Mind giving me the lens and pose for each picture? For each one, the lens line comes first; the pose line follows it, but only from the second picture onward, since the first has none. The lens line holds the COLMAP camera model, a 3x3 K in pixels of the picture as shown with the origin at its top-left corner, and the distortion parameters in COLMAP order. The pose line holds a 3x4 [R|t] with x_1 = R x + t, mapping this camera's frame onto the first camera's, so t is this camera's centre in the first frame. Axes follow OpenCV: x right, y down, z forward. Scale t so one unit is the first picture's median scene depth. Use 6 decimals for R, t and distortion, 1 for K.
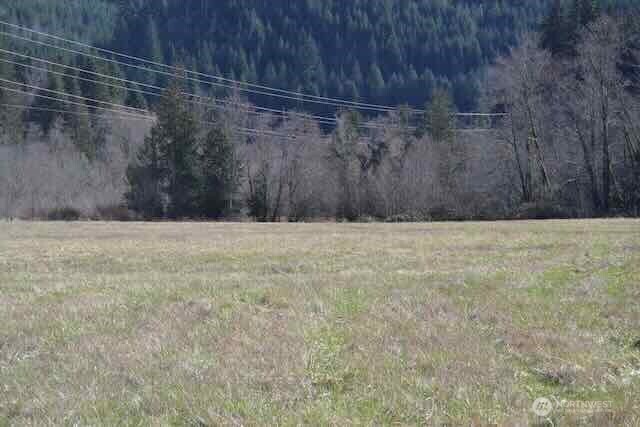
lens RADIAL K [[1488.0, 0, 320.0], [0, 1488.0, 213.5], [0, 0, 1]] dist [-0.002631, -0.154852]
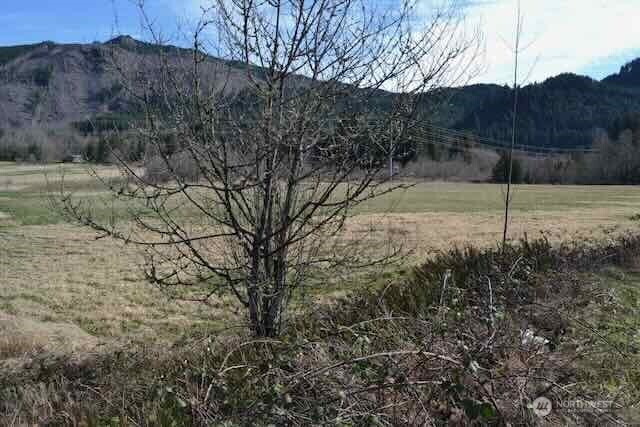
lens RADIAL K [[512.3, 0, 322.2], [0, 512.3, 214.7], [0, 0, 1]] dist [-0.096957, 0.044494]
pose [[0.925633, 0.033088, -0.376973, -0.035598], [-0.004829, 0.997122, 0.075663, -0.010471], [0.378392, -0.068216, 0.923128, -0.392177]]
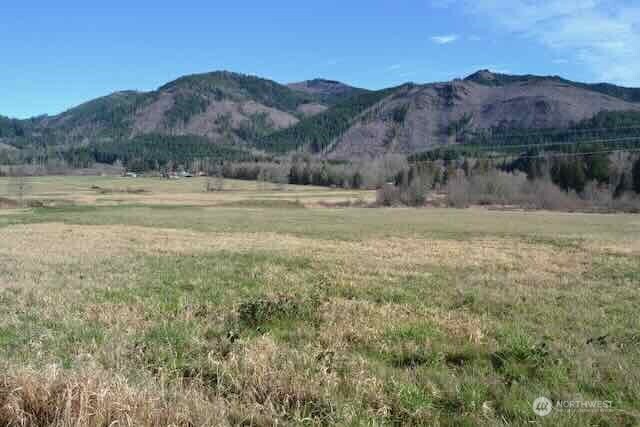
lens RADIAL K [[511.6, 0, 321.9], [0, 511.6, 213.4], [0, 0, 1]] dist [-0.097398, 0.042895]
pose [[0.472251, 0.035554, -0.880747, 0.100104], [-0.031208, 0.999234, 0.023604, -0.001049], [0.880911, 0.016340, 0.472999, -0.133305]]
